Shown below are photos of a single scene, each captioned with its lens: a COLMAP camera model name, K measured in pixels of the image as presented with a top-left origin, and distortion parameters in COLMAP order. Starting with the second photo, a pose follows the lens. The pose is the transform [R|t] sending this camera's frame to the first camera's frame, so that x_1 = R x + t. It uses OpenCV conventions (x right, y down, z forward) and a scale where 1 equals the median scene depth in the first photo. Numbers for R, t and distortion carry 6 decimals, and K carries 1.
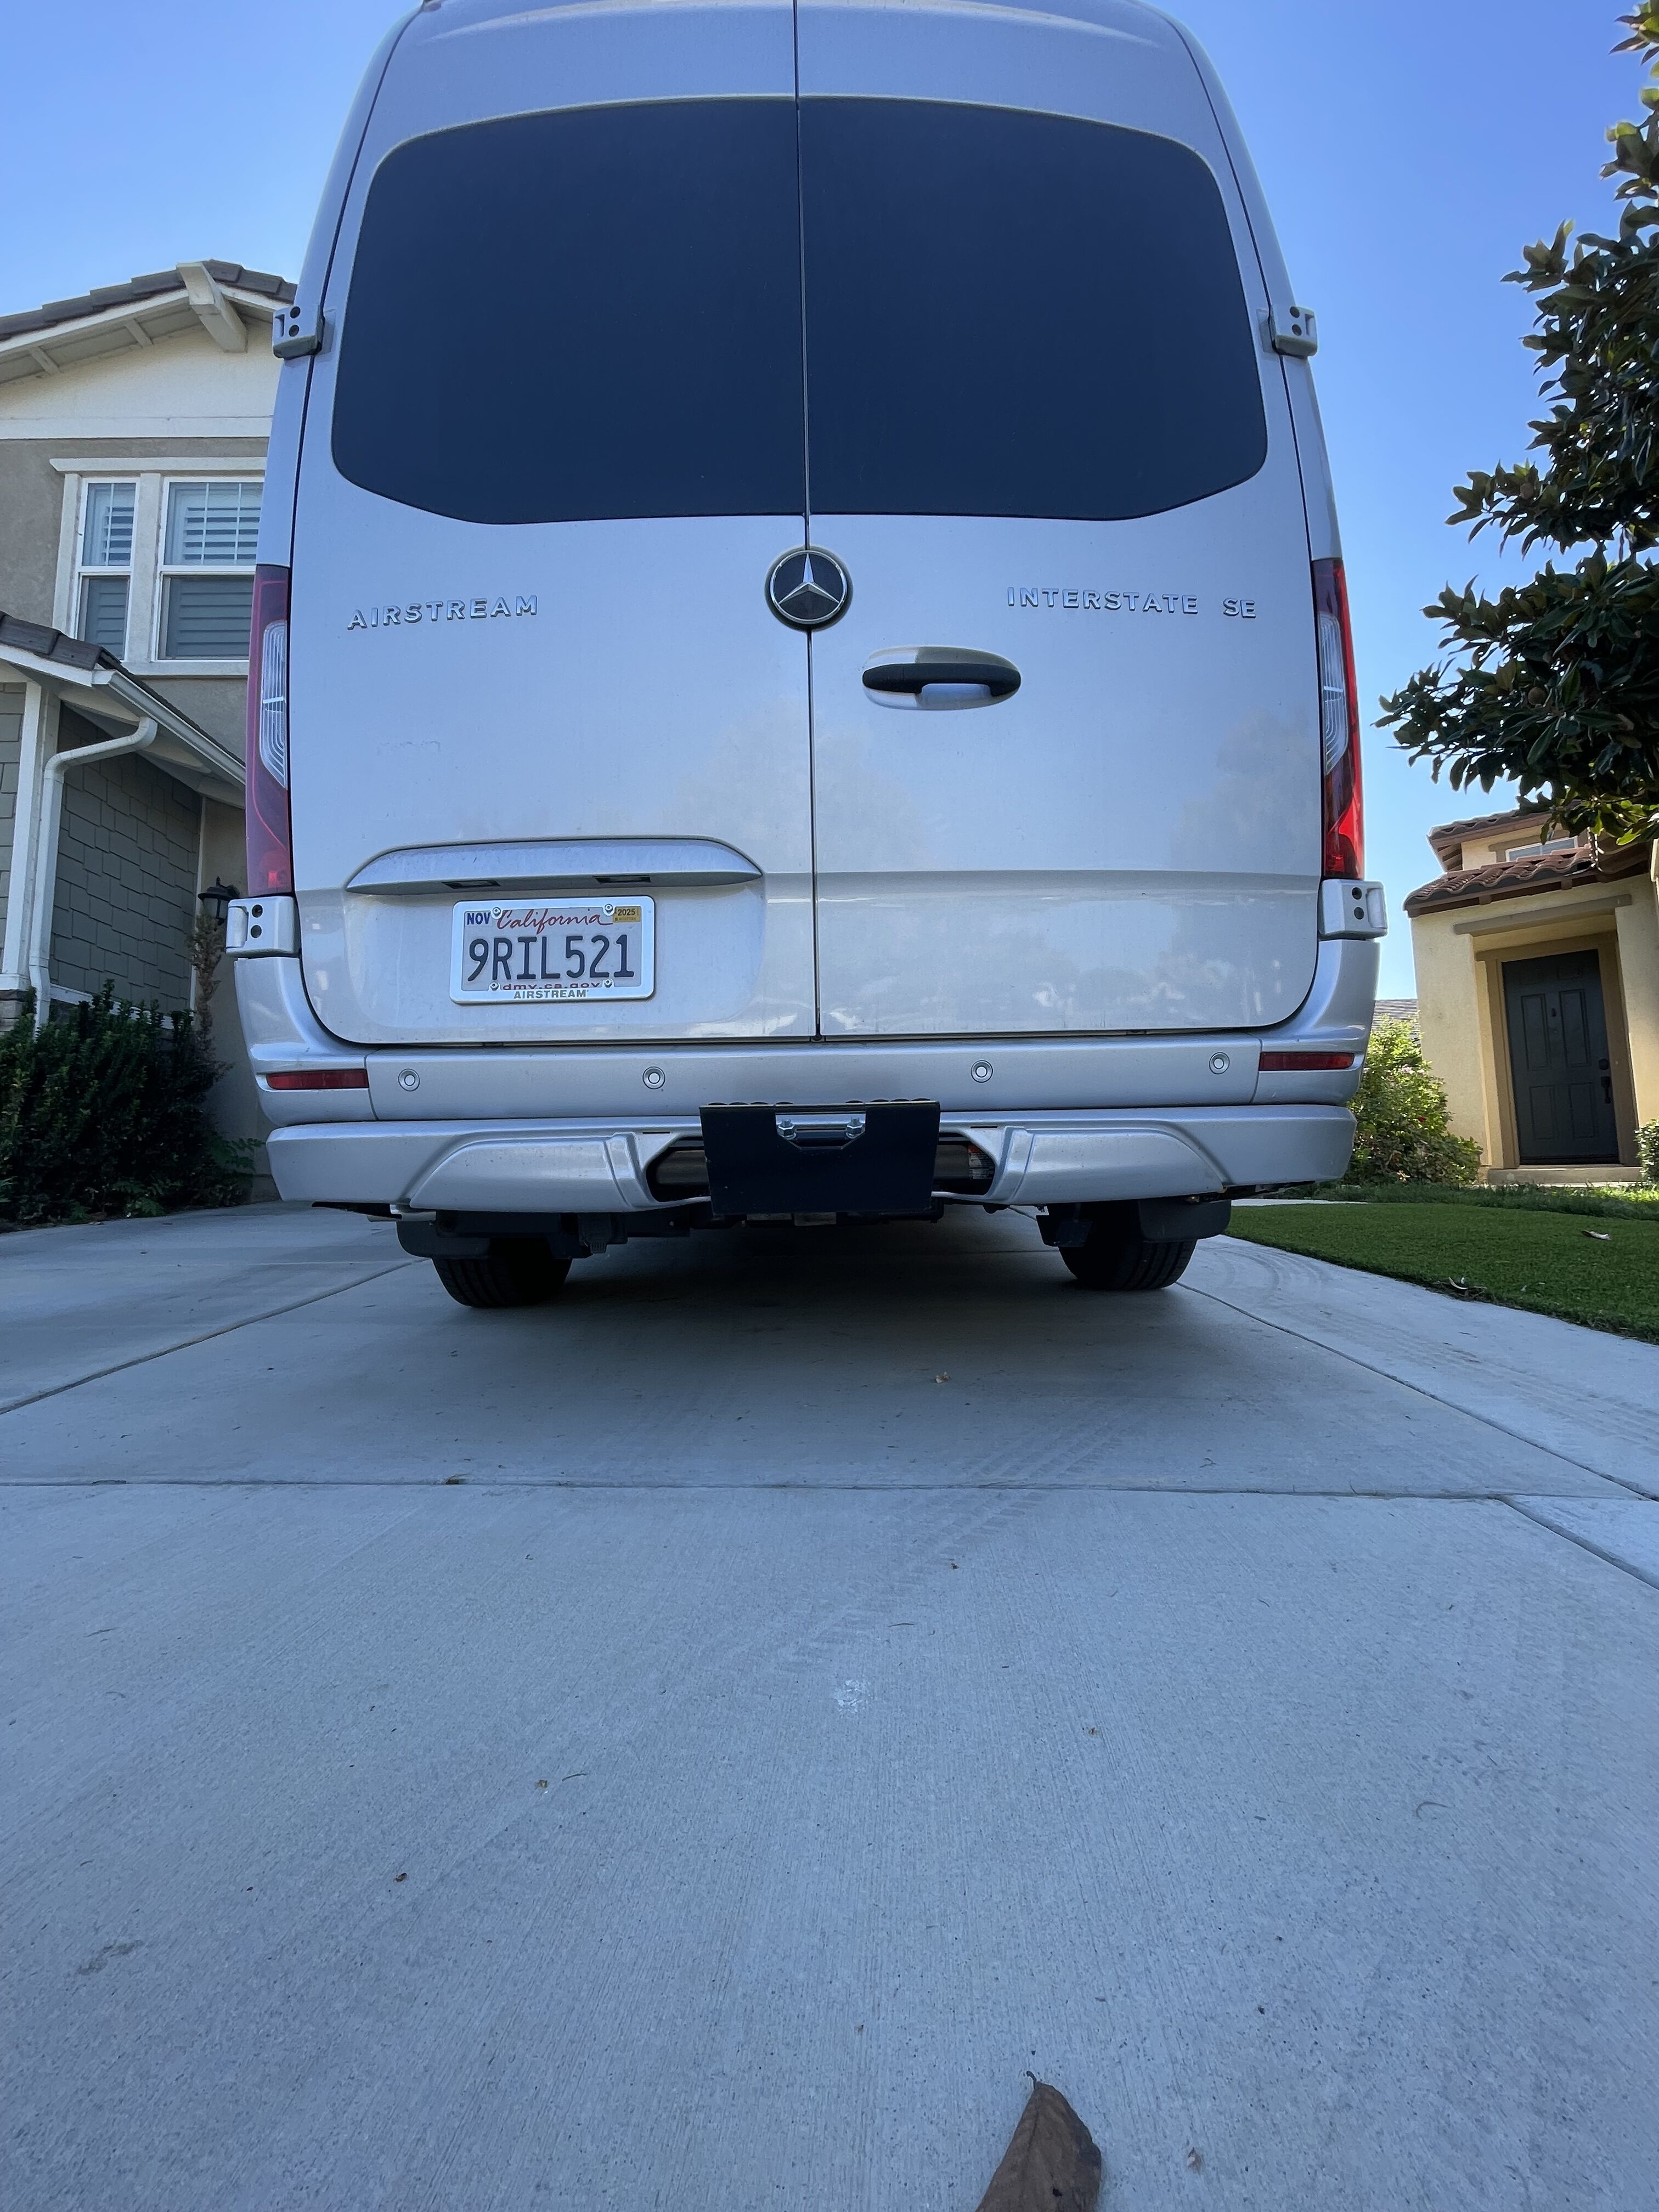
lens RADIAL K [[887.4, 0, 825.8], [0, 887.4, 1094.9], [0, 0, 1]] dist [-0.002737, -0.000977]
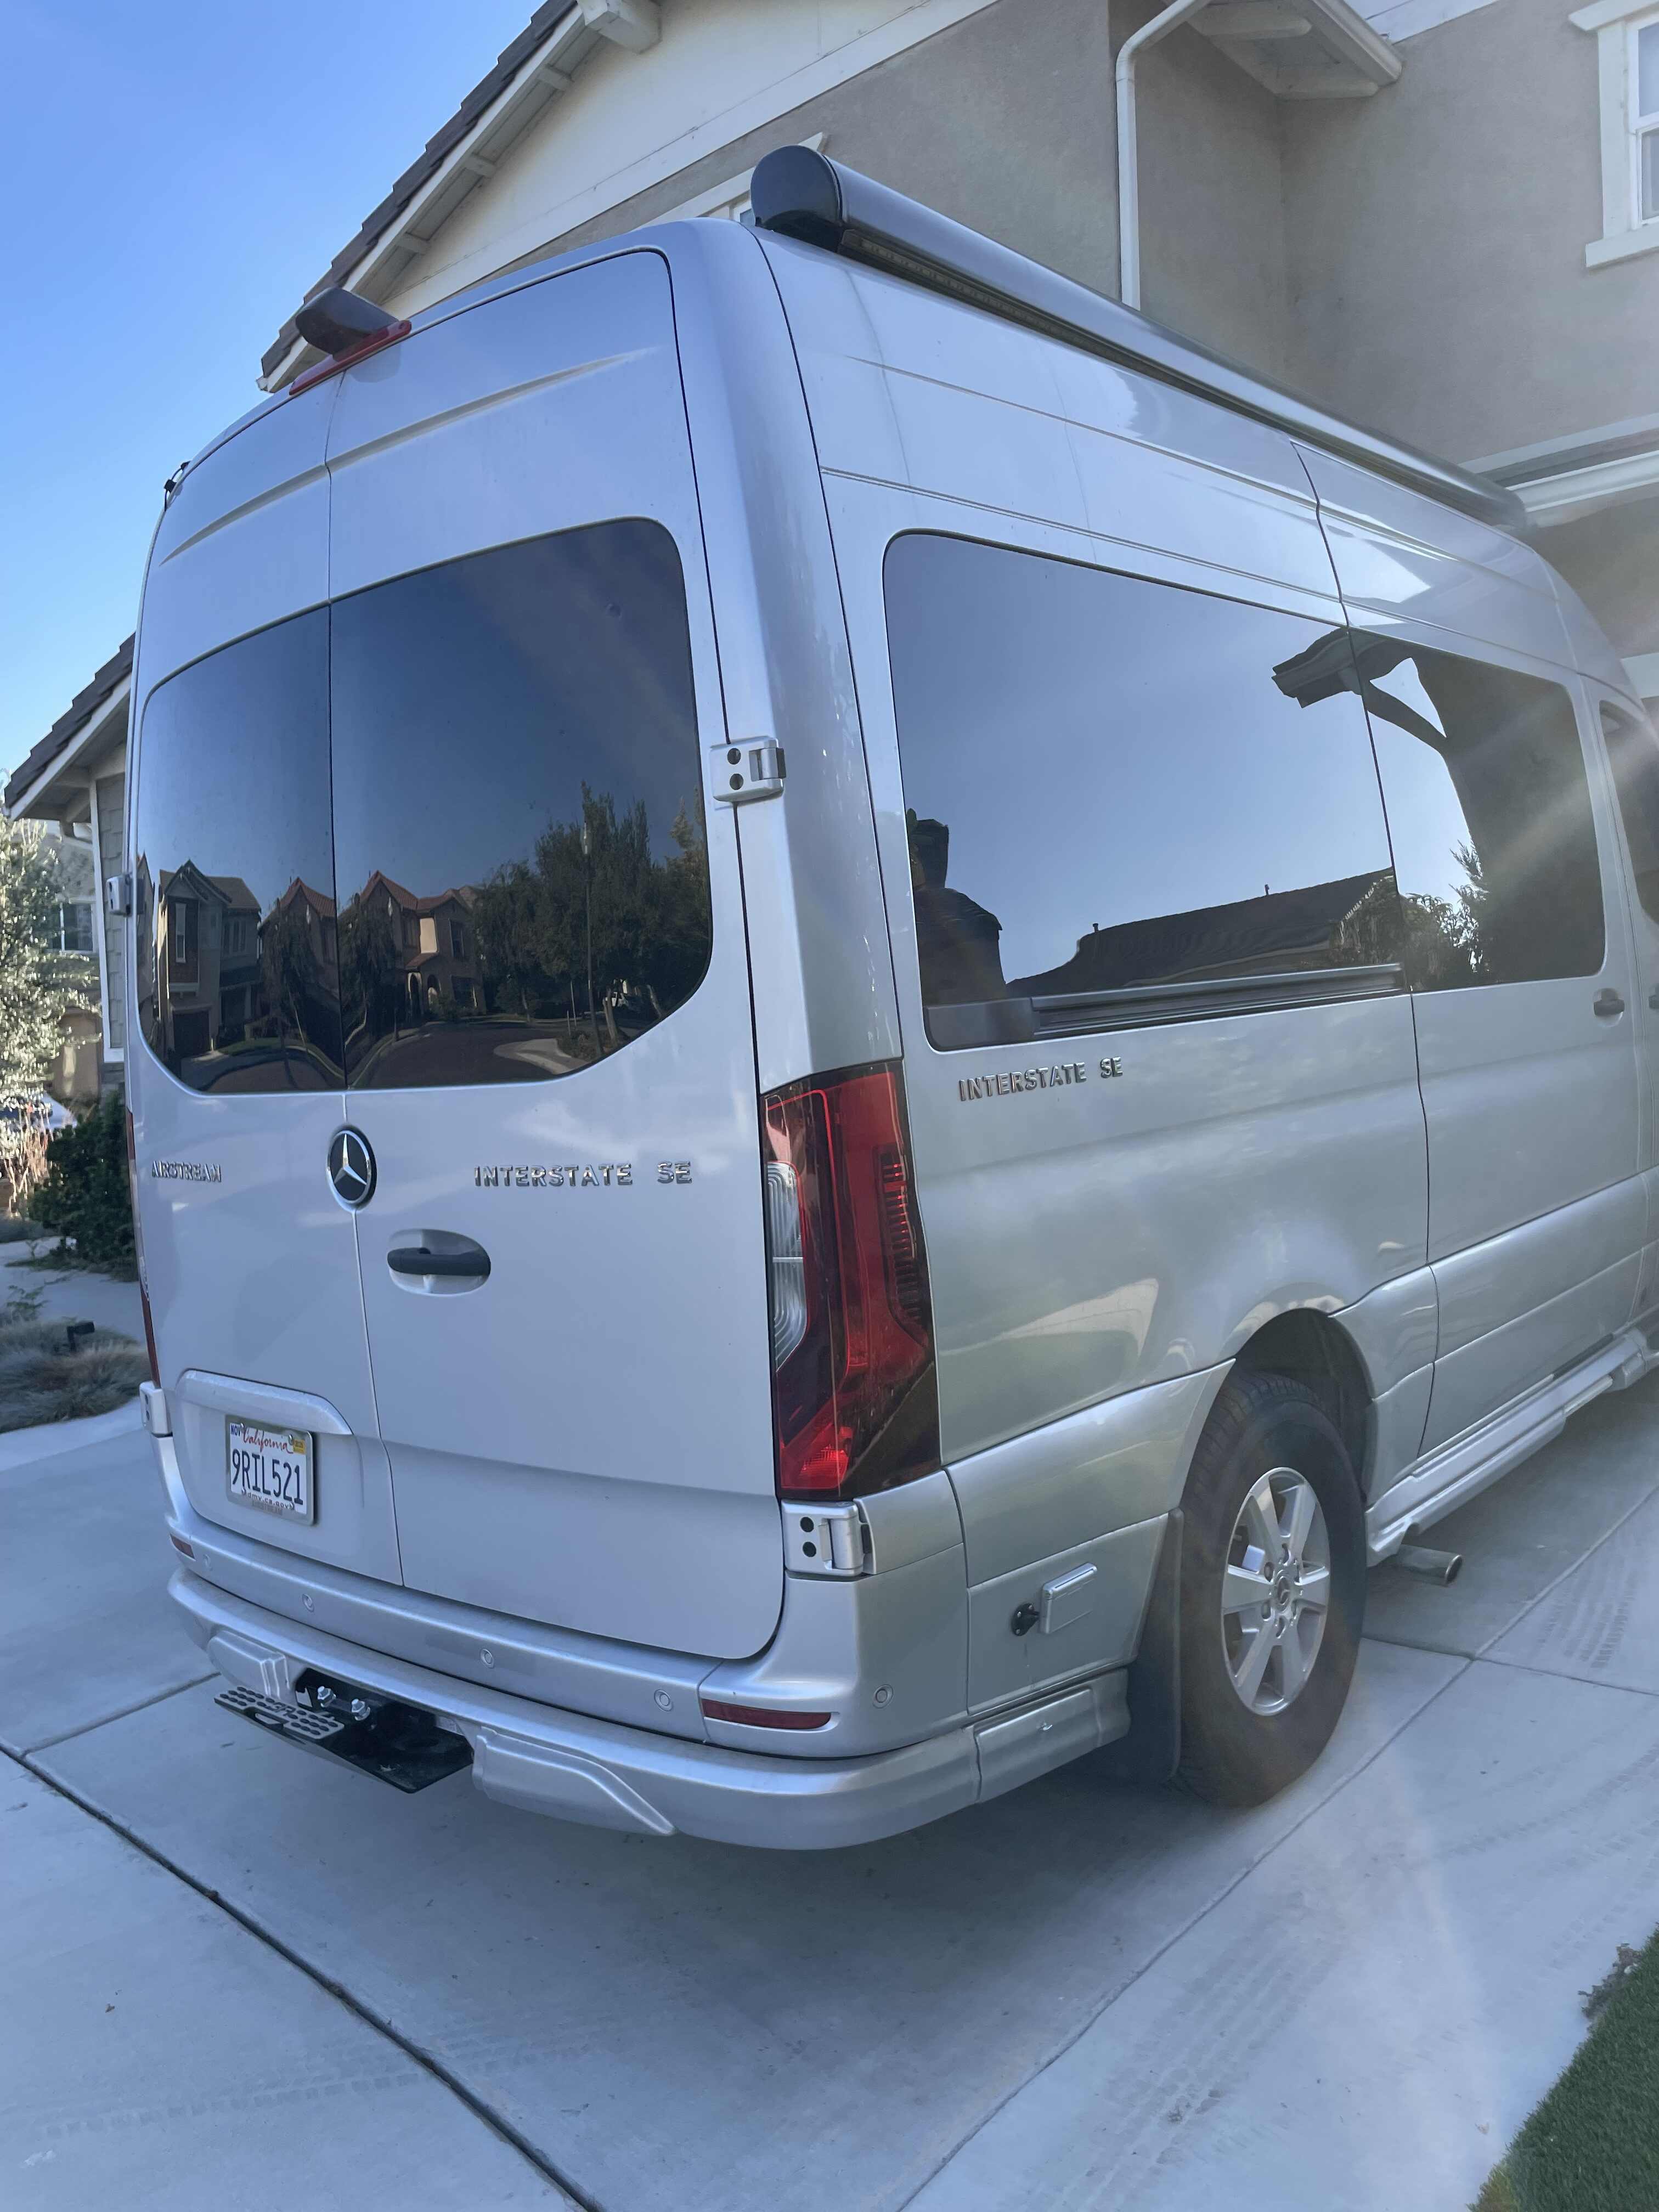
lens RADIAL K [[1705.0, 0, 828.4], [0, 1705.0, 1109.4], [0, 0, 1]] dist [0.032678, -0.000172]
pose [[0.744022, 0.003978, -0.668143, 1.734462], [0.093368, 0.989552, 0.109862, -0.806451], [0.661599, -0.144123, 0.735877, -0.095551]]
